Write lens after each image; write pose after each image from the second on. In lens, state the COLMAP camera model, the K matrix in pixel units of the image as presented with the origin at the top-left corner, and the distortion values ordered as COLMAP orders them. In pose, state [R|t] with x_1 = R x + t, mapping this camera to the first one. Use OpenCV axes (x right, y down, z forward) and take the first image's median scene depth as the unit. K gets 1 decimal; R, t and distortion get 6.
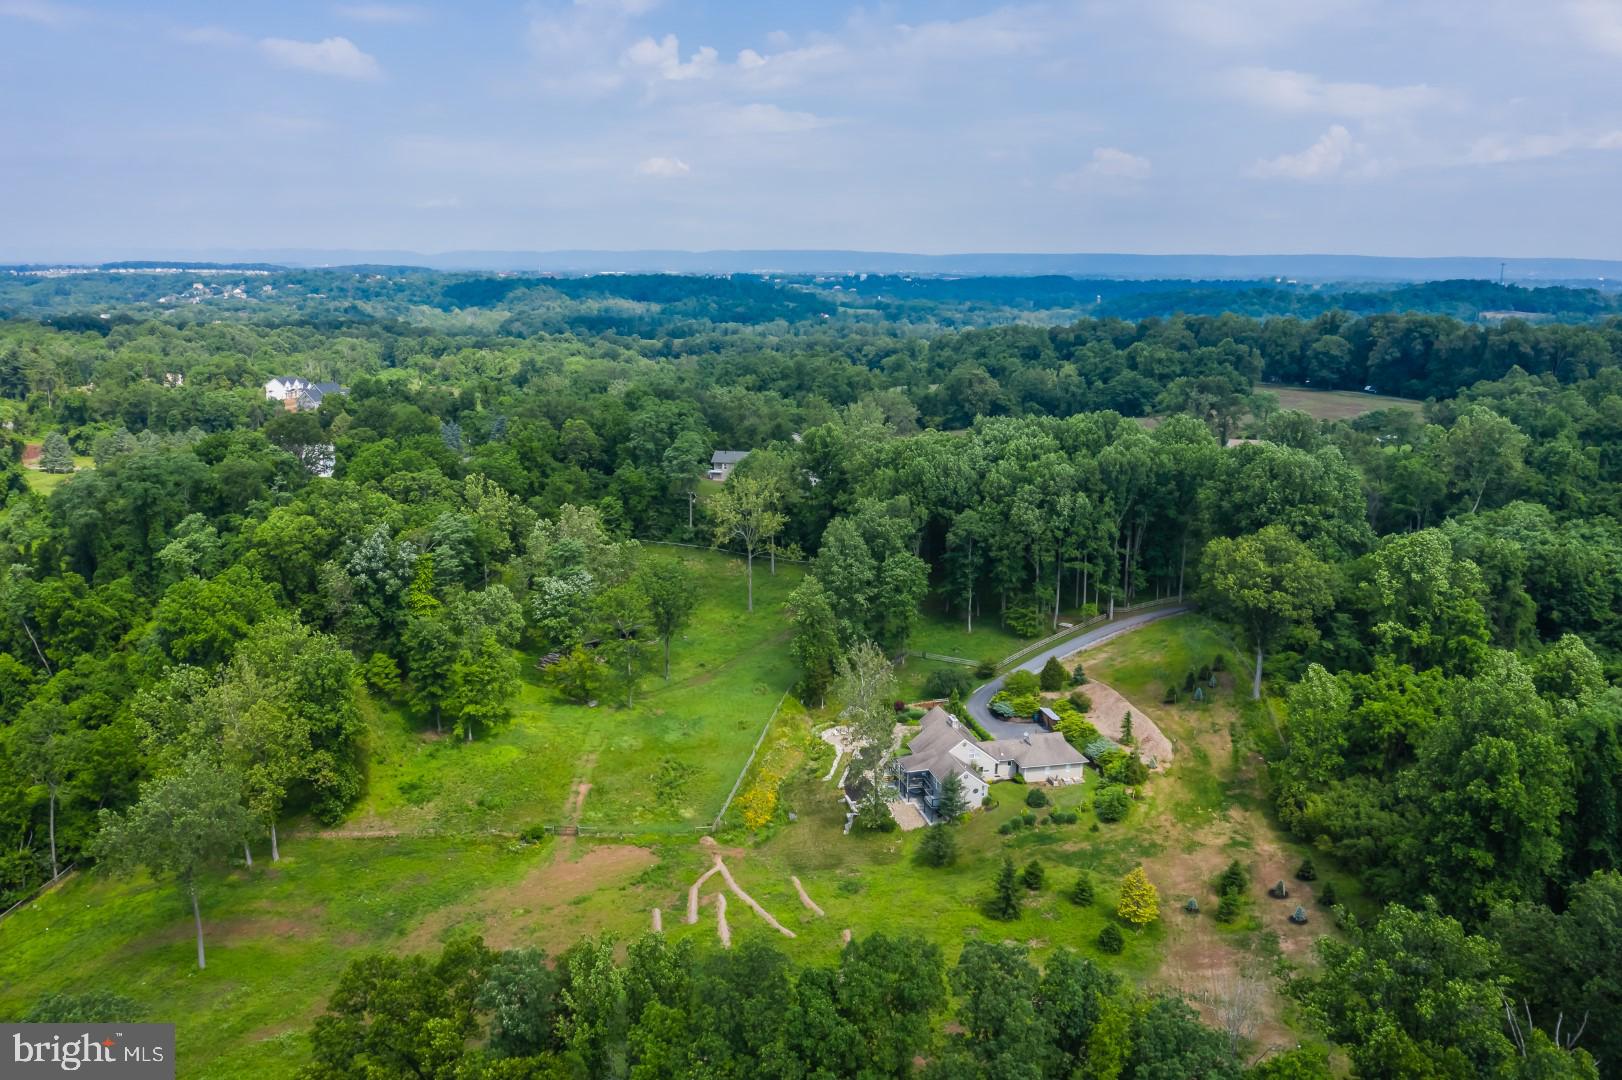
lens RADIAL K [[1277.9, 0, 811.1], [0, 1277.9, 519.3], [0, 0, 1]] dist [-0.010365, -0.000657]
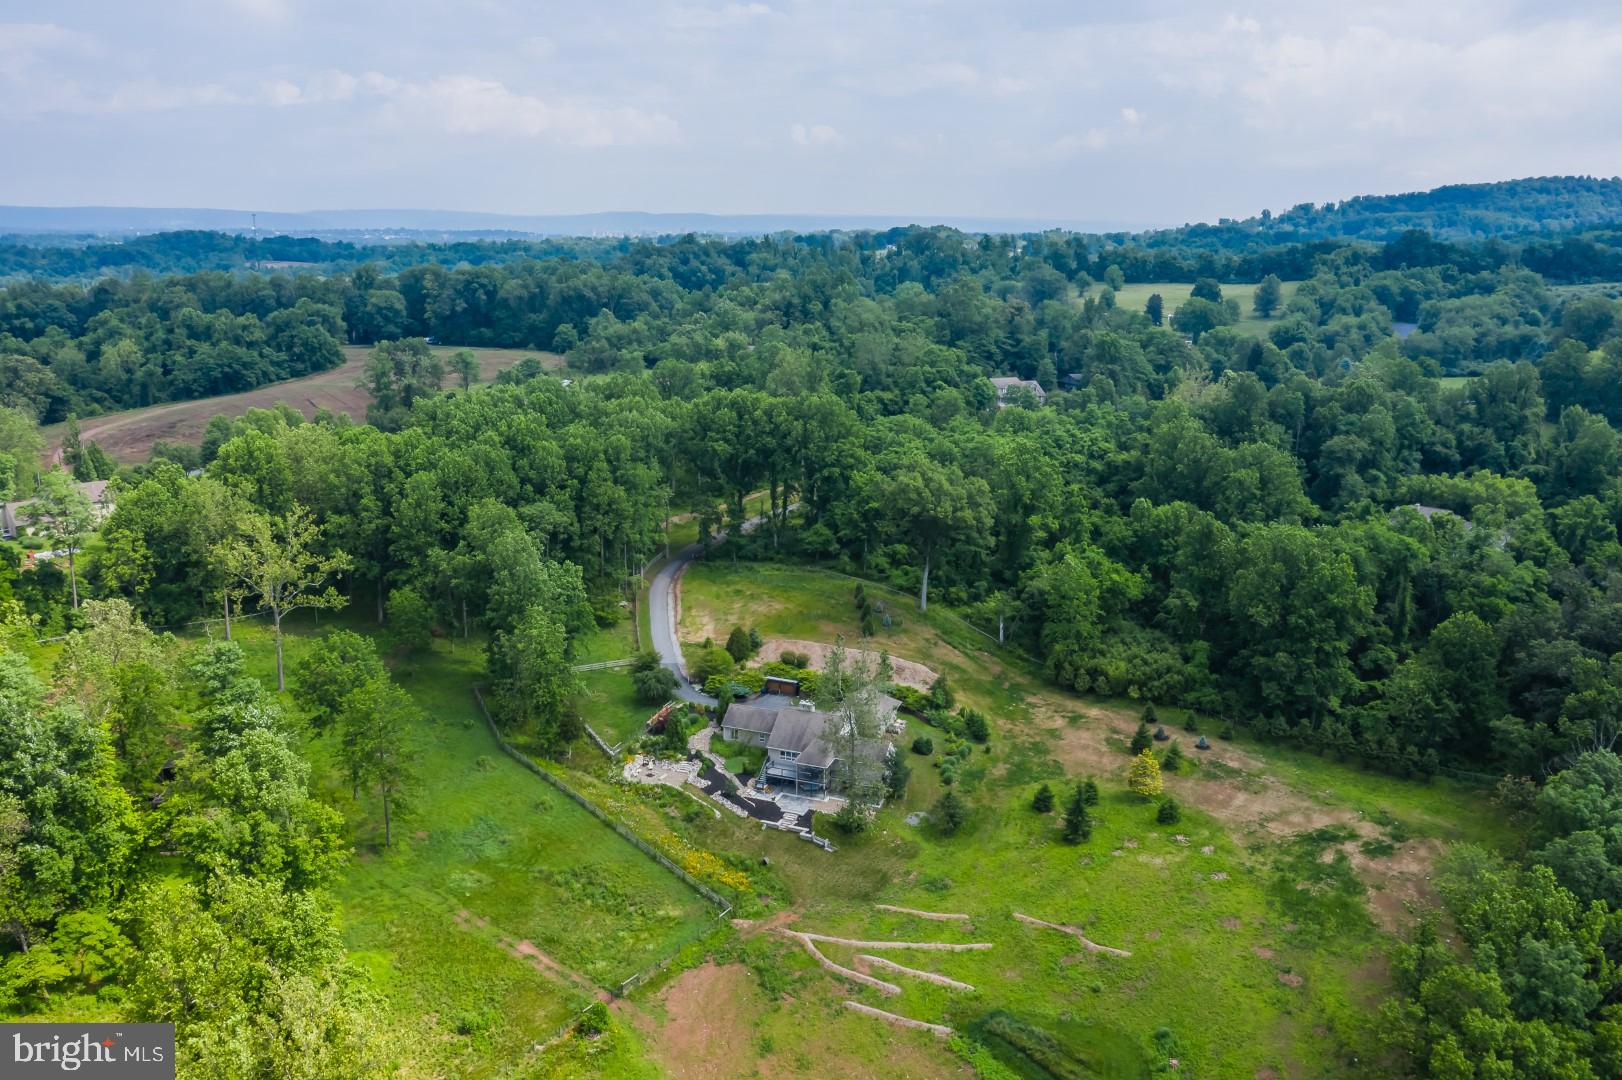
lens RADIAL K [[1282.1, 0, 811.0], [0, 1282.1, 540.0], [0, 0, 1]] dist [-0.021720, 0.003334]
pose [[0.565419, -0.199210, 0.800386, -0.641132], [0.157074, 0.978642, 0.132615, -0.091850], [-0.809710, 0.050736, 0.584633, 0.440608]]
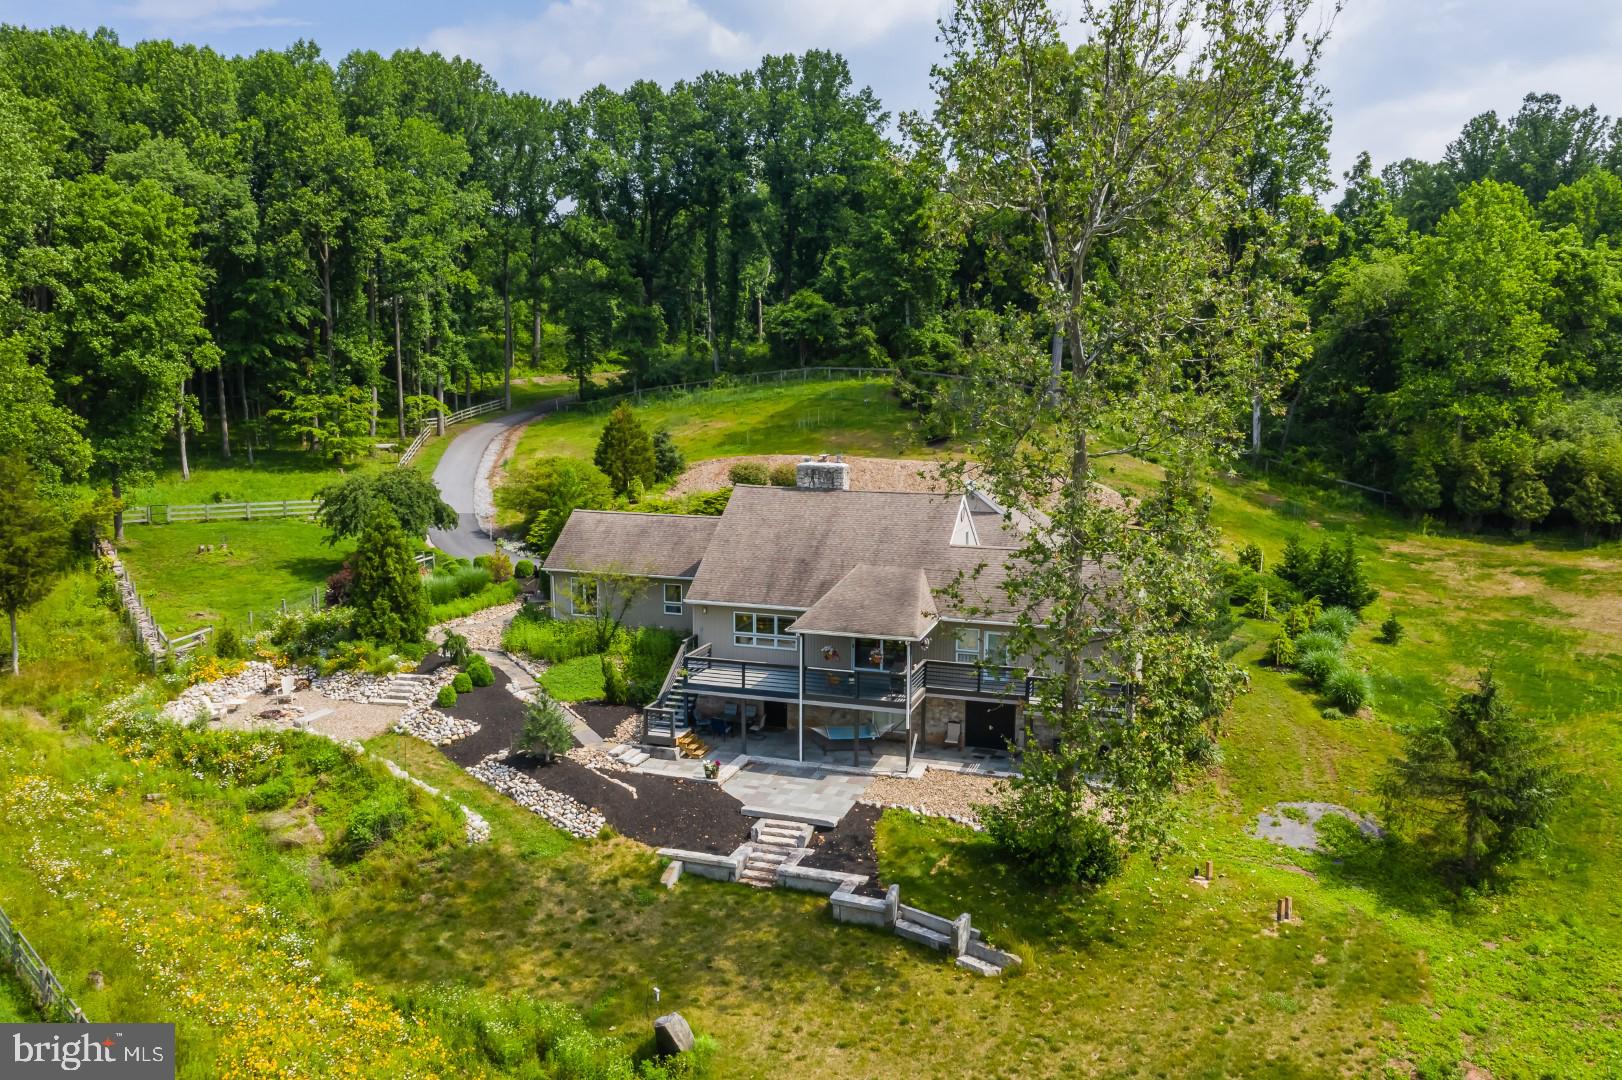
lens RADIAL K [[1288.6, 0, 808.4], [0, 1288.6, 475.9], [0, 0, 1]] dist [-0.027917, 0.004070]
pose [[0.528099, -0.083461, 0.845072, -0.135810], [0.168953, 0.985590, -0.008242, 0.162758], [-0.832206, 0.147130, 0.534589, 0.866536]]
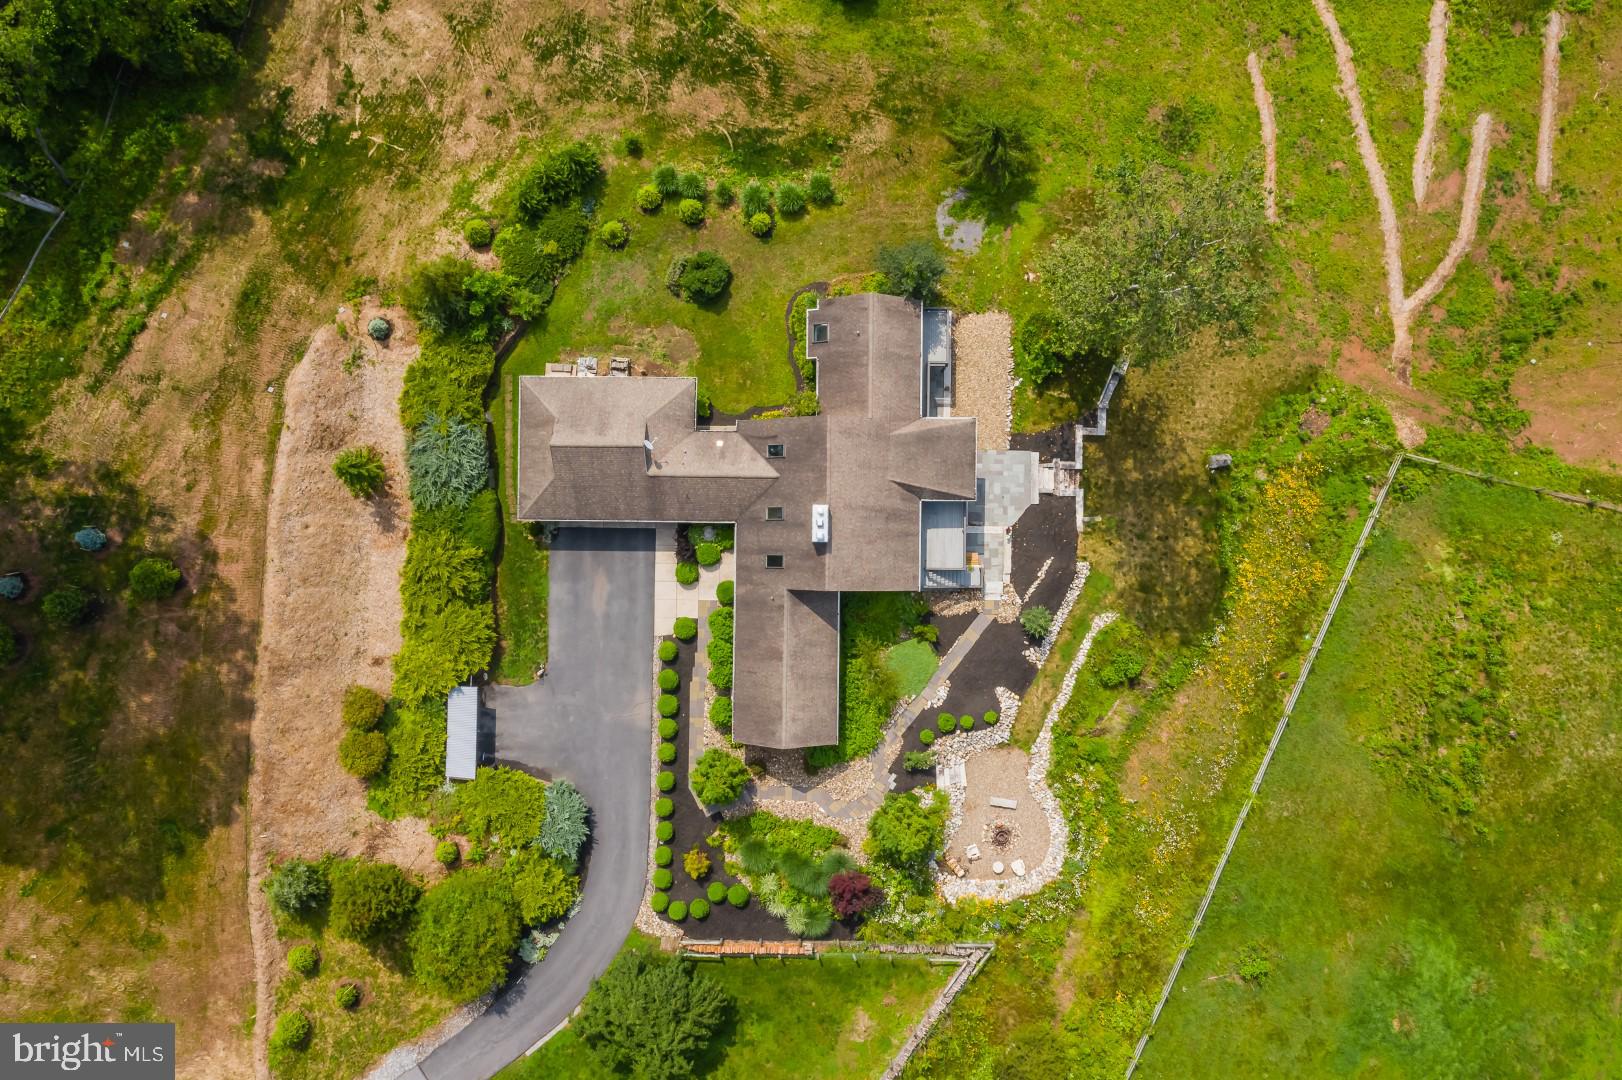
lens RADIAL K [[1282.1, 0, 811.0], [0, 1282.1, 540.0], [0, 0, 1]] dist [-0.021720, 0.003334]
pose [[-0.970592, -0.240019, 0.018479, 0.107796], [0.063126, -0.179688, 0.981696, -0.215080], [-0.232306, 0.953993, 0.189555, 0.953563]]
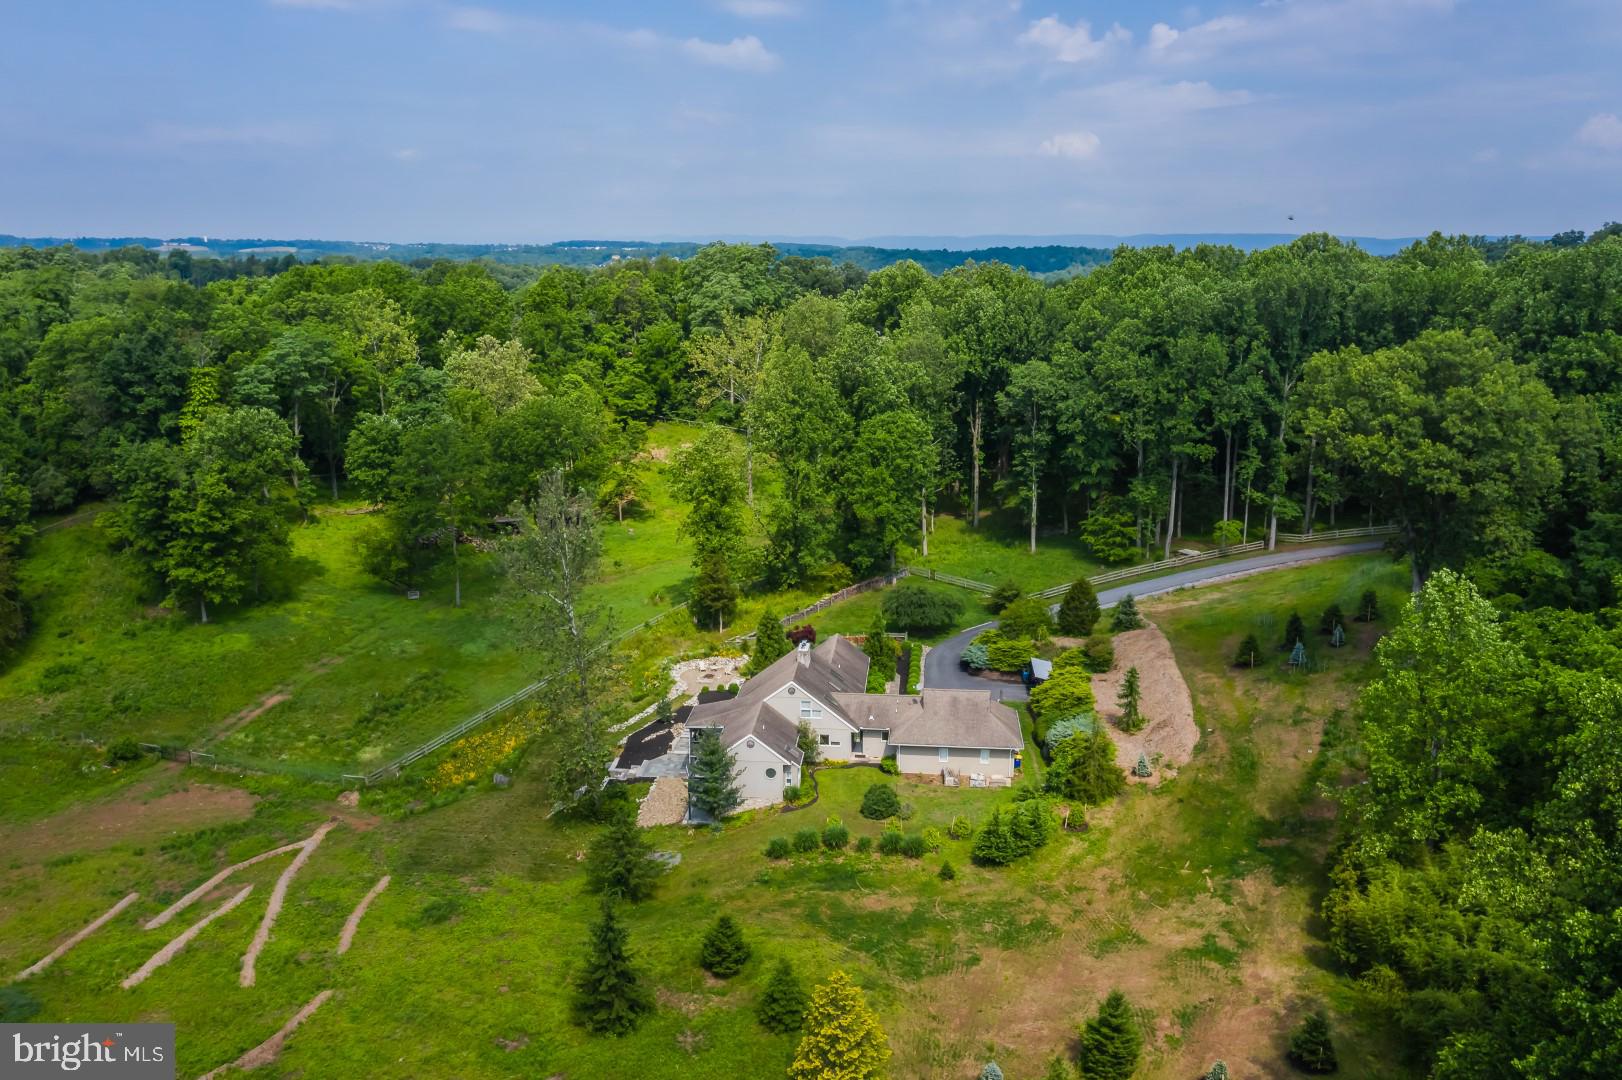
lens RADIAL K [[1282.1, 0, 811.0], [0, 1282.1, 540.0], [0, 0, 1]] dist [-0.021720, 0.003334]
pose [[0.949325, 0.068863, -0.306660, 0.292027], [-0.061031, 0.997520, 0.035069, 0.089807], [0.308315, -0.014576, 0.951173, 0.467751]]
